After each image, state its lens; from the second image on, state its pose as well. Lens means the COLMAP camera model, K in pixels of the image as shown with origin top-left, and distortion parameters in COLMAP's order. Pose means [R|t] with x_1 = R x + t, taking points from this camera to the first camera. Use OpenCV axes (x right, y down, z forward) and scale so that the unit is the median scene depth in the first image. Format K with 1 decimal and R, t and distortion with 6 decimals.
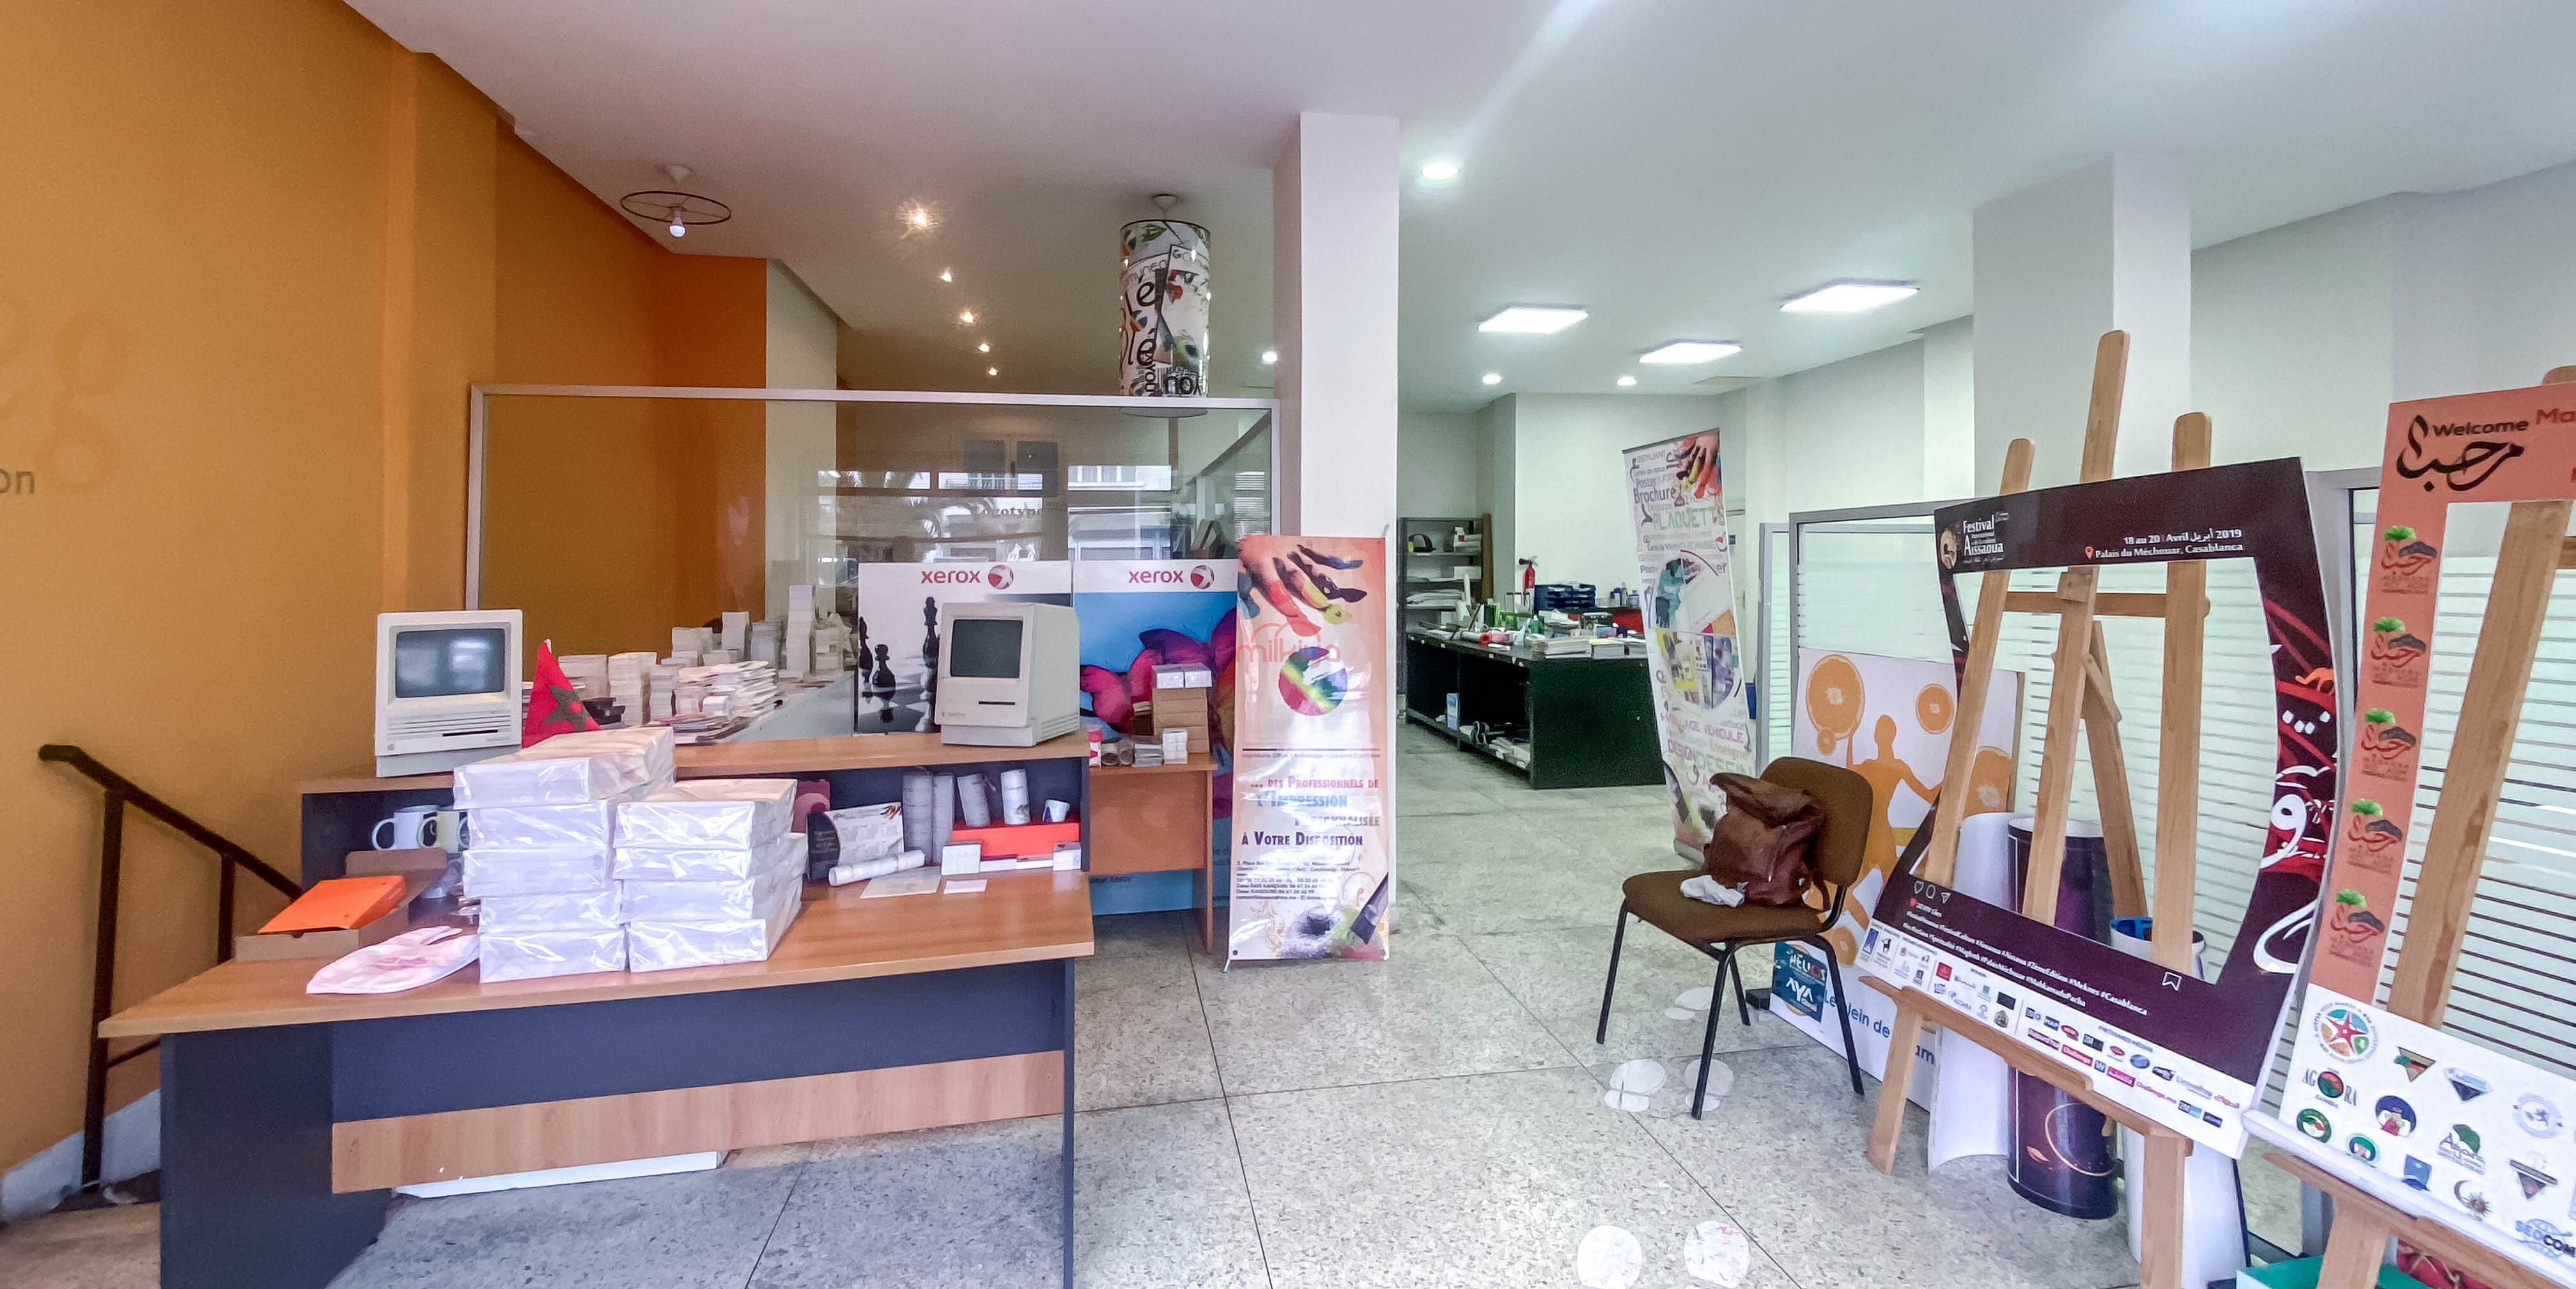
lens RADIAL K [[1072.1, 0, 1312.1], [0, 1072.1, 549.1], [0, 0, 1]] dist [0.002263, 0.000371]
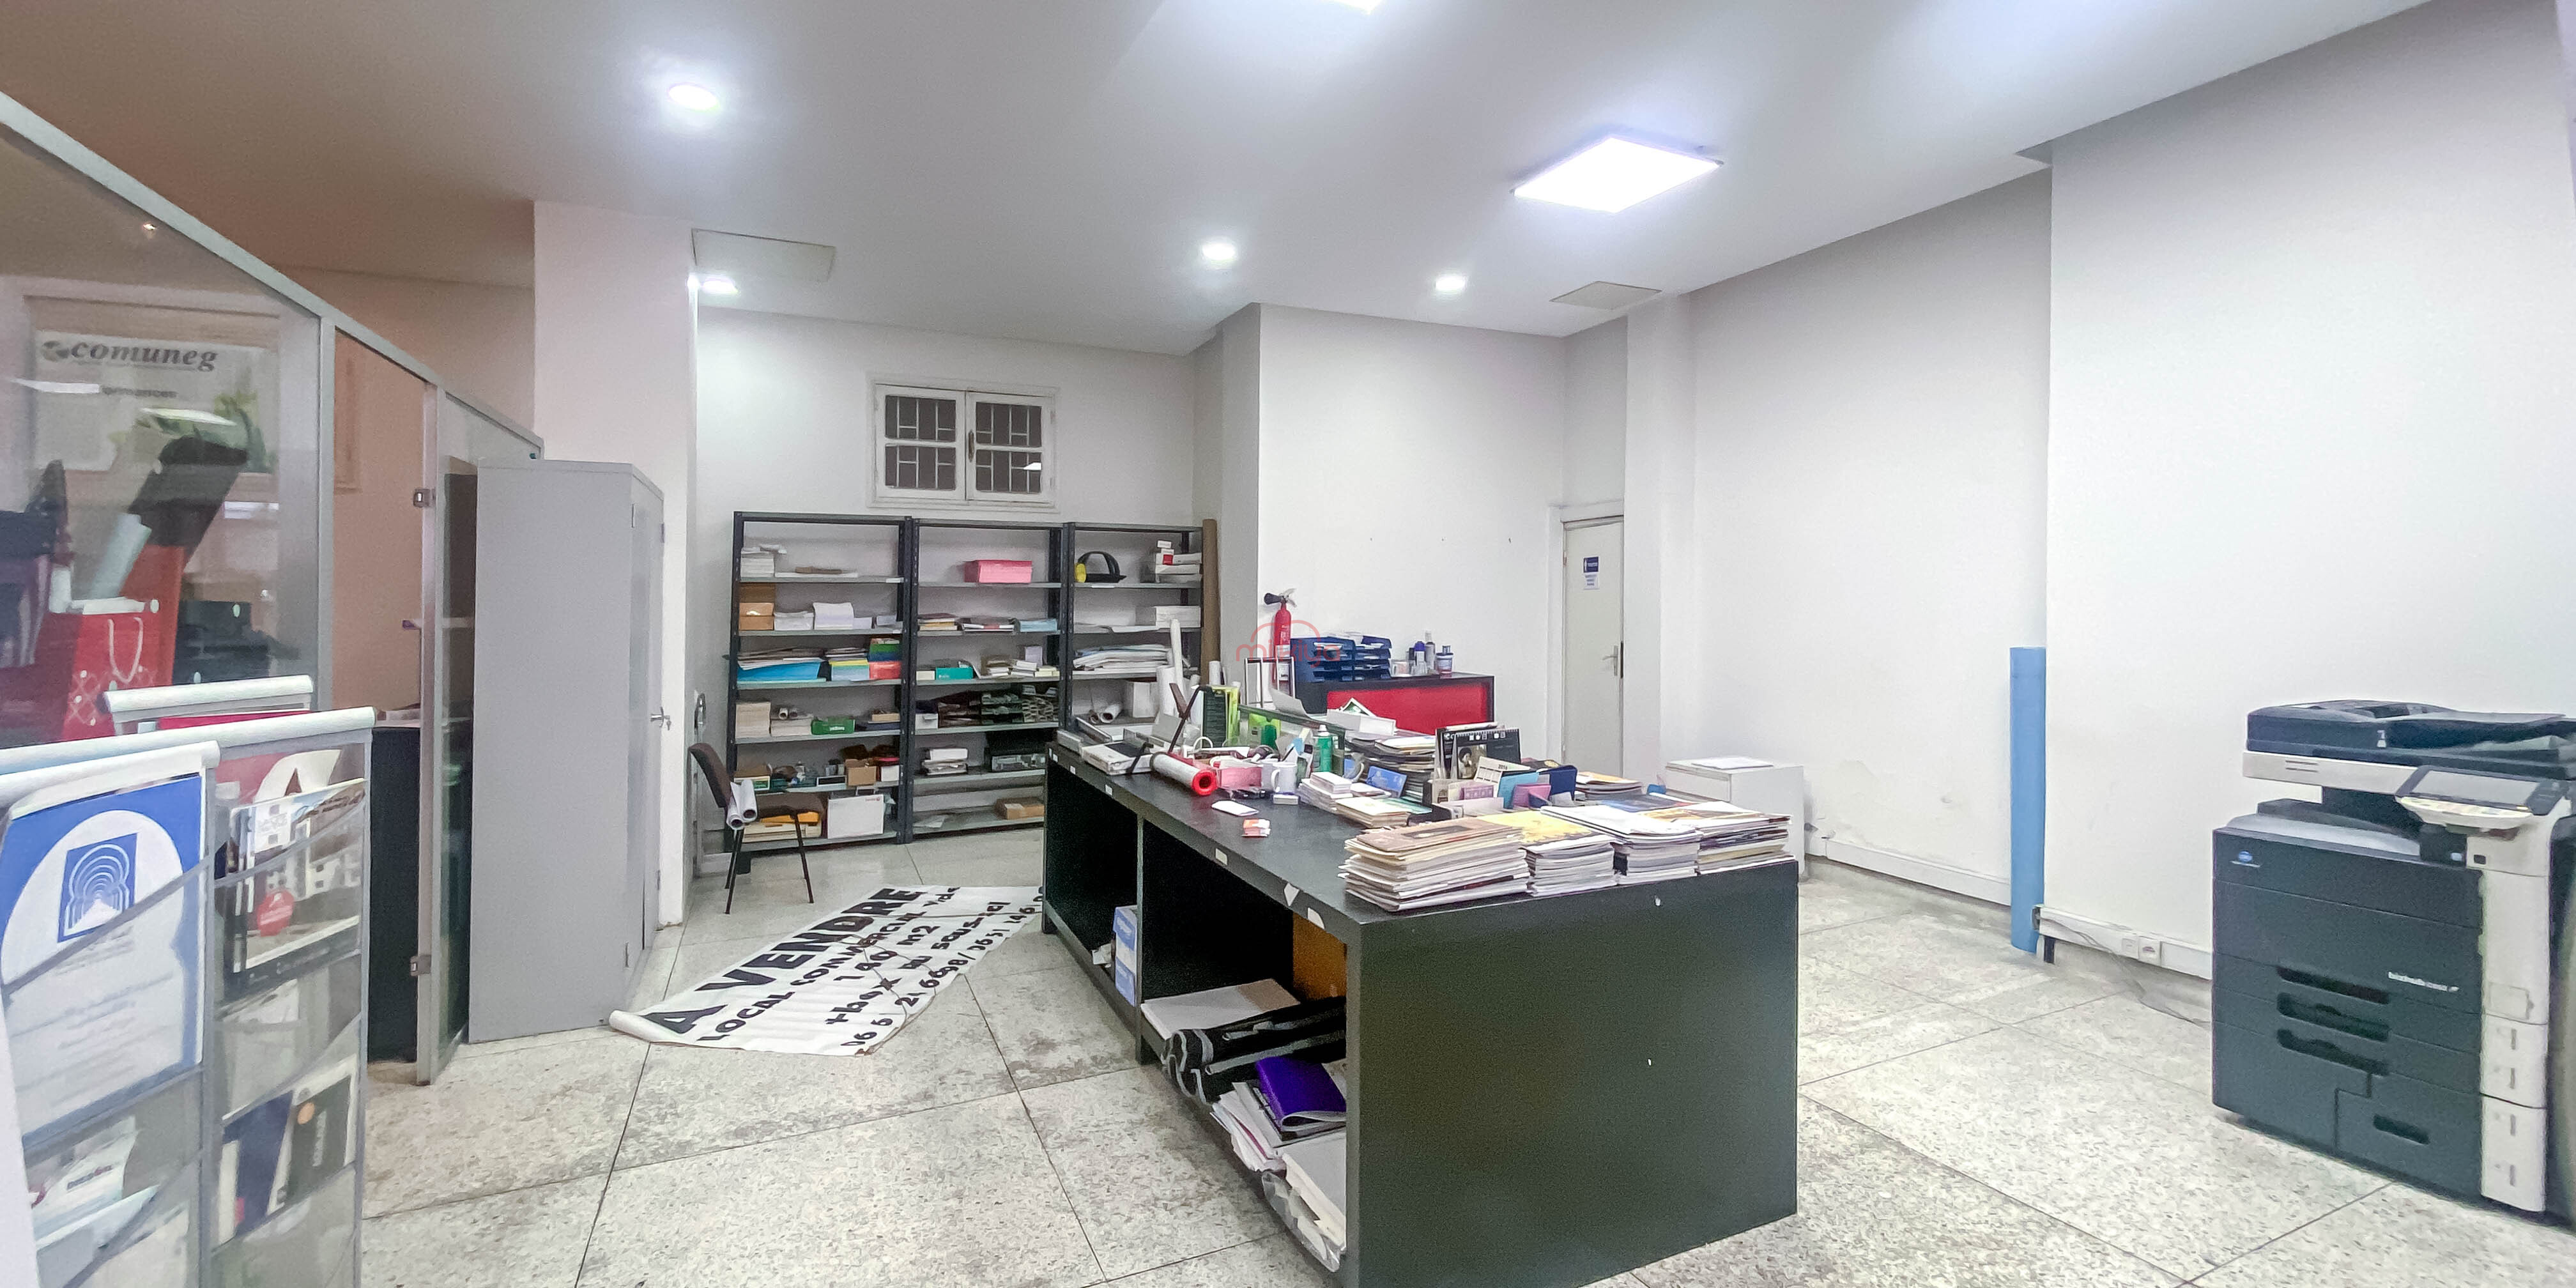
lens RADIAL K [[1071.9, 0, 1257.3], [0, 1071.9, 594.2], [0, 0, 1]] dist [0.002263, 0.000371]
pose [[0.978743, 0.004121, 0.205049, 0.069922], [-0.005430, 0.999968, 0.005823, 0.005831], [-0.205018, -0.006813, 0.978734, 0.430041]]
